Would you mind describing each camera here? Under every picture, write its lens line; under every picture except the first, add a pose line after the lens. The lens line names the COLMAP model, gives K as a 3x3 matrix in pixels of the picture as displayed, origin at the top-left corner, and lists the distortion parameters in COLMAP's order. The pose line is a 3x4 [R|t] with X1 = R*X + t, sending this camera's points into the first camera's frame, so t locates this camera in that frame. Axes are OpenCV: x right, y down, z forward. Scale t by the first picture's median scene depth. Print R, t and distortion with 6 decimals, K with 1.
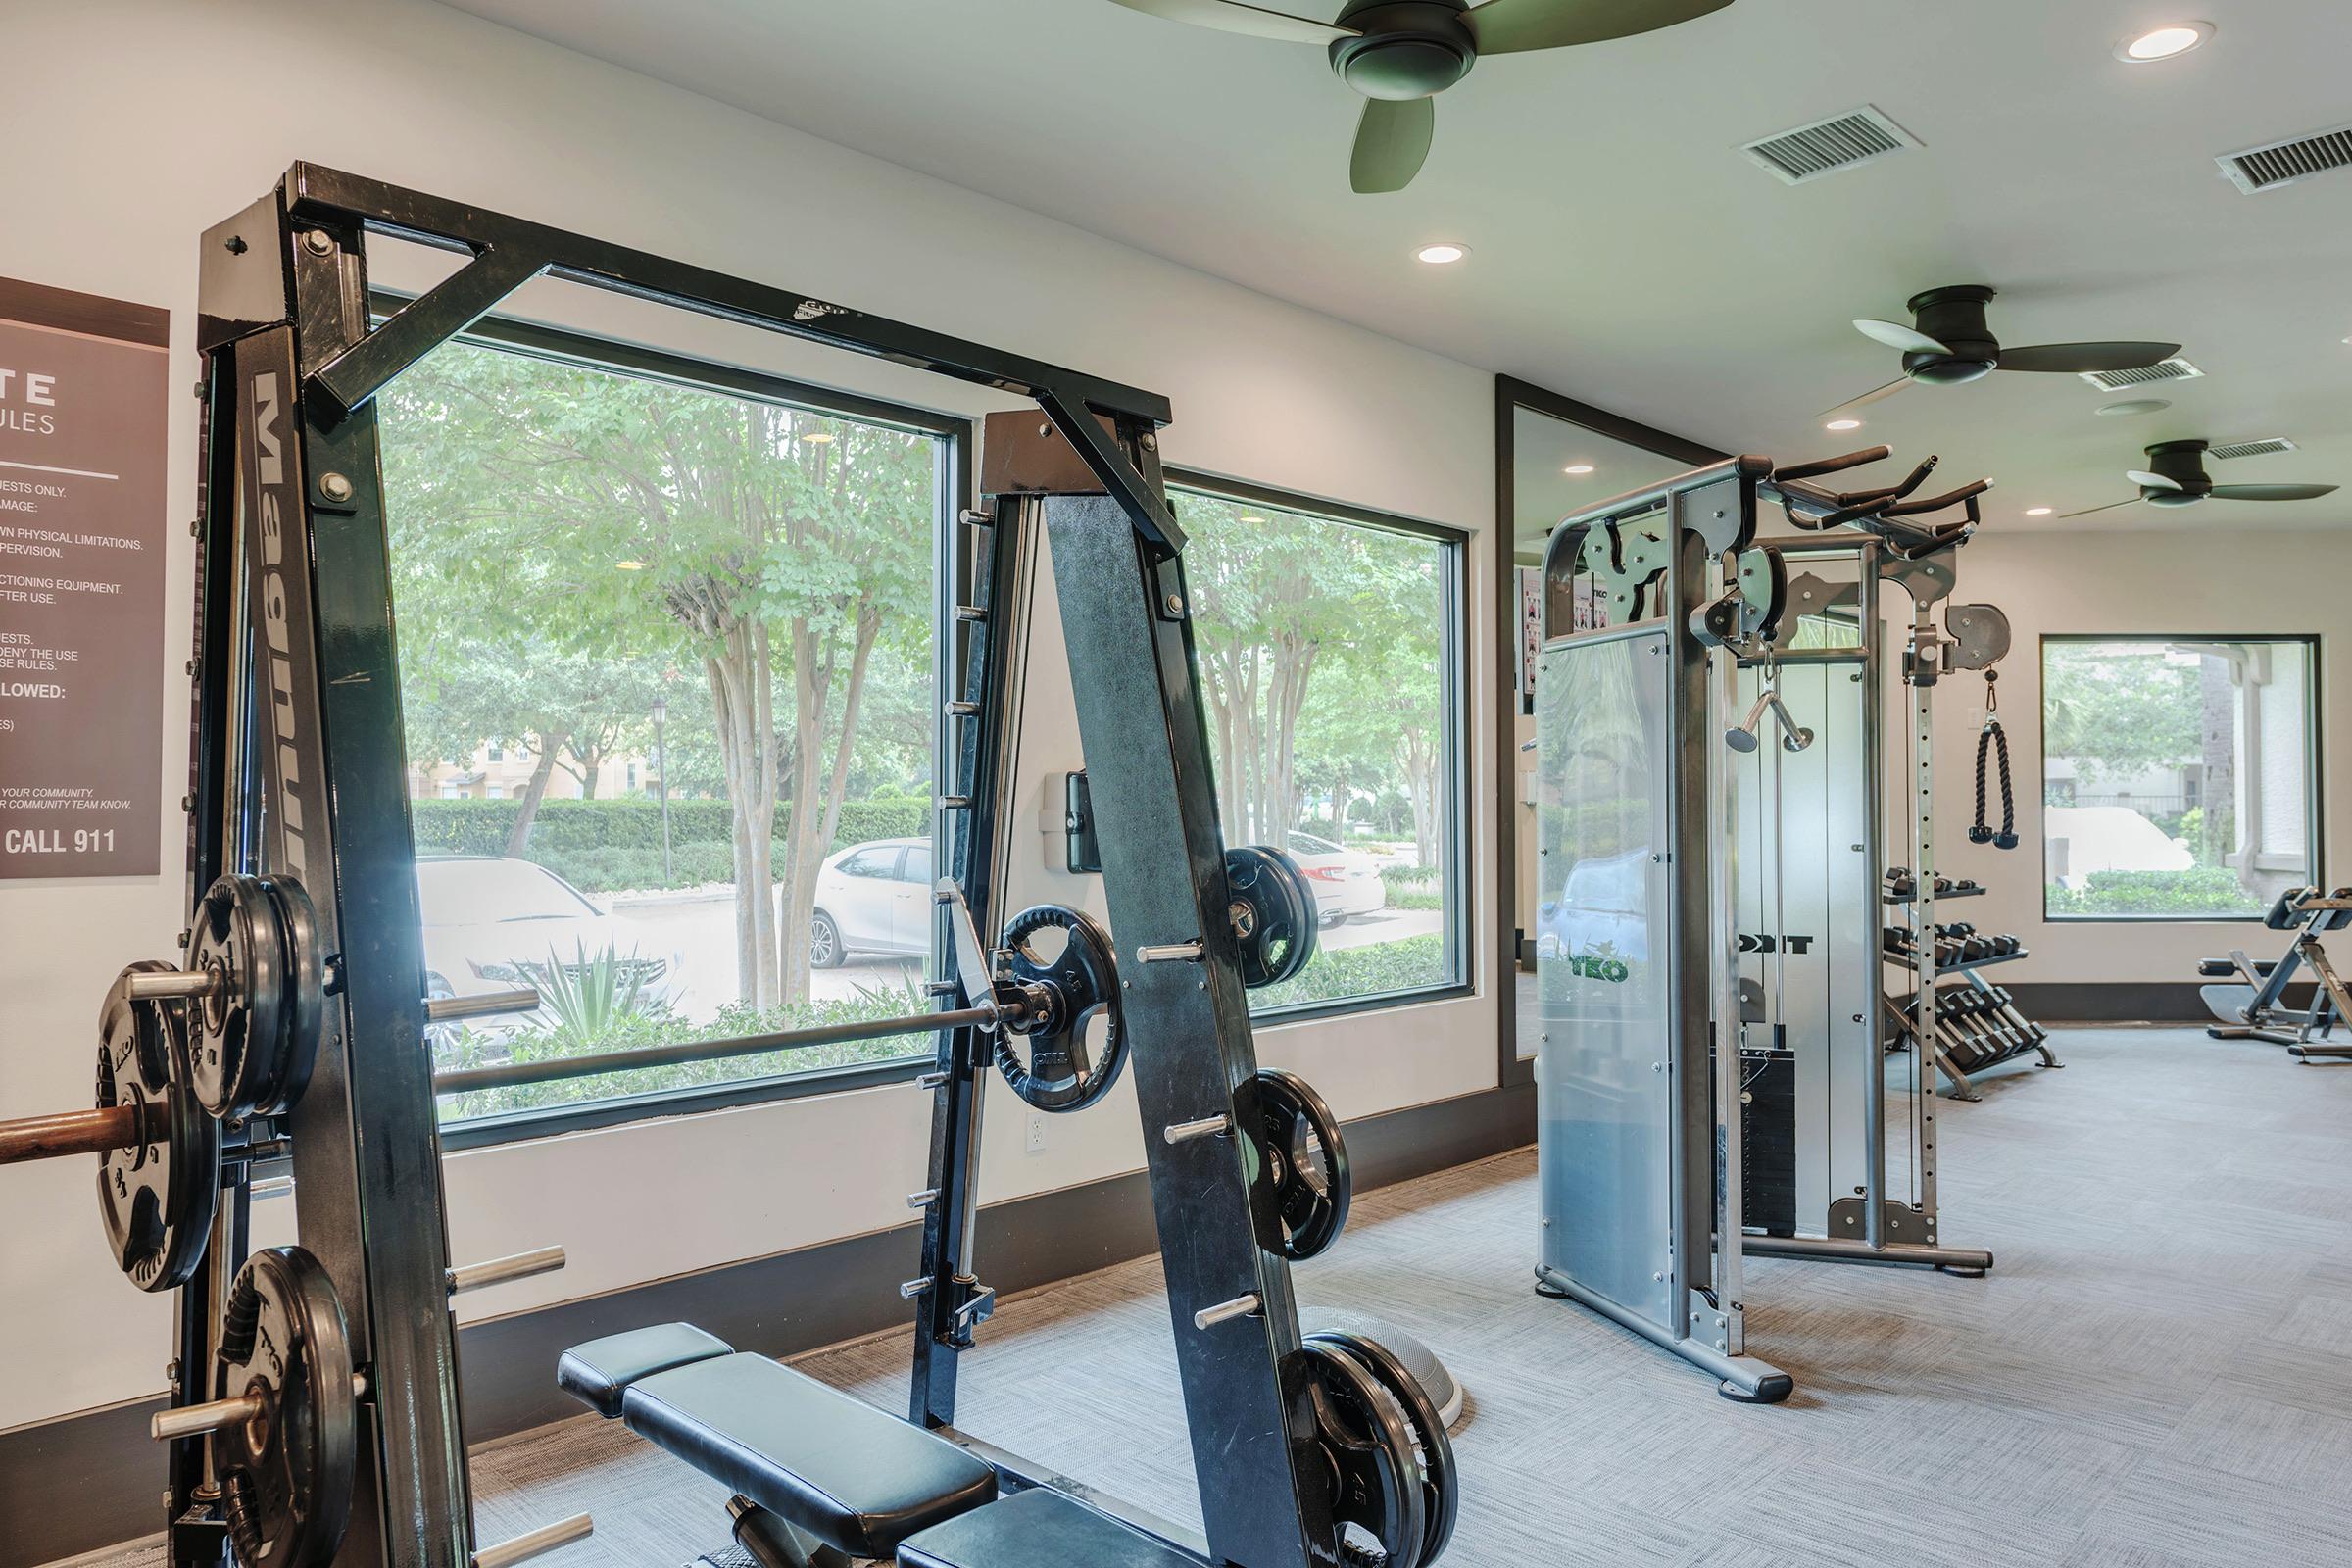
lens RADIAL K [[1555.4, 0, 1176.0], [0, 1555.4, 784.0], [0, 0, 1]] dist [-0.002211, 0.001128]
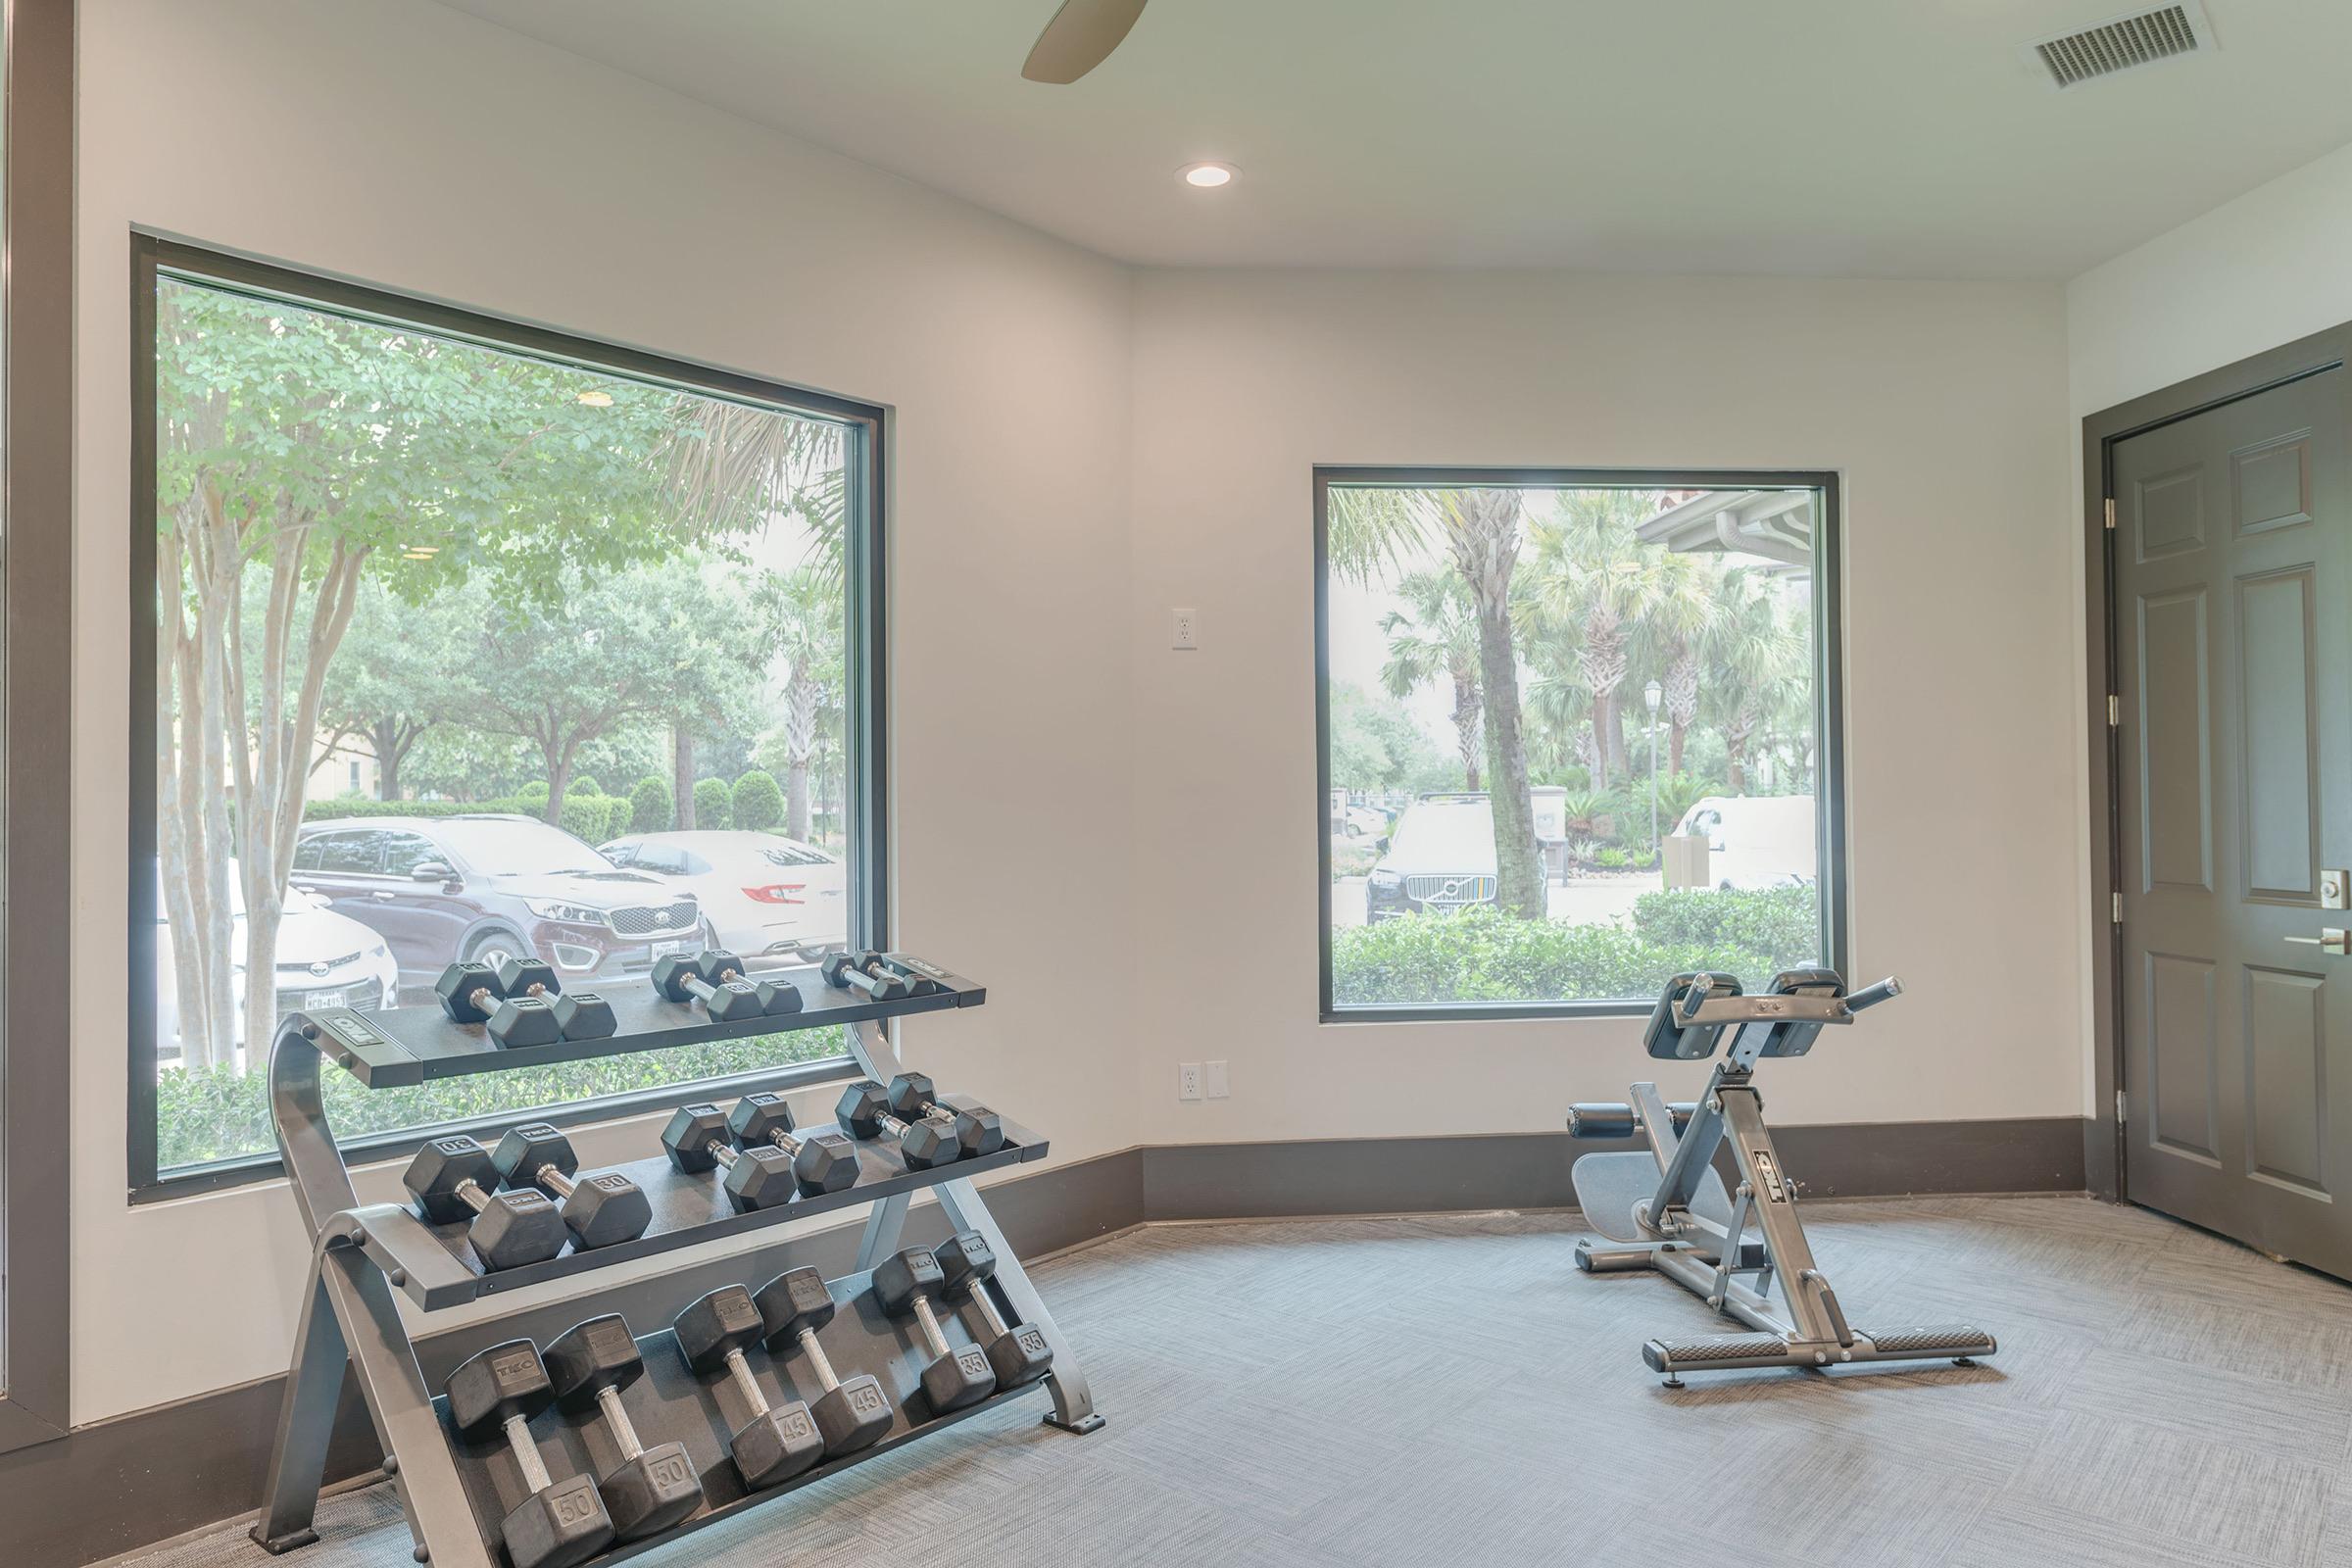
lens RADIAL K [[1632.3, 0, 1176.0], [0, 1632.3, 784.0], [0, 0, 1]] dist [0.021759, 0.000633]
pose [[0.996186, -0.013330, 0.086228, 0.483129], [0.012744, 0.999892, 0.007341, 0.004053], [-0.086316, -0.006214, 0.996248, 0.481985]]
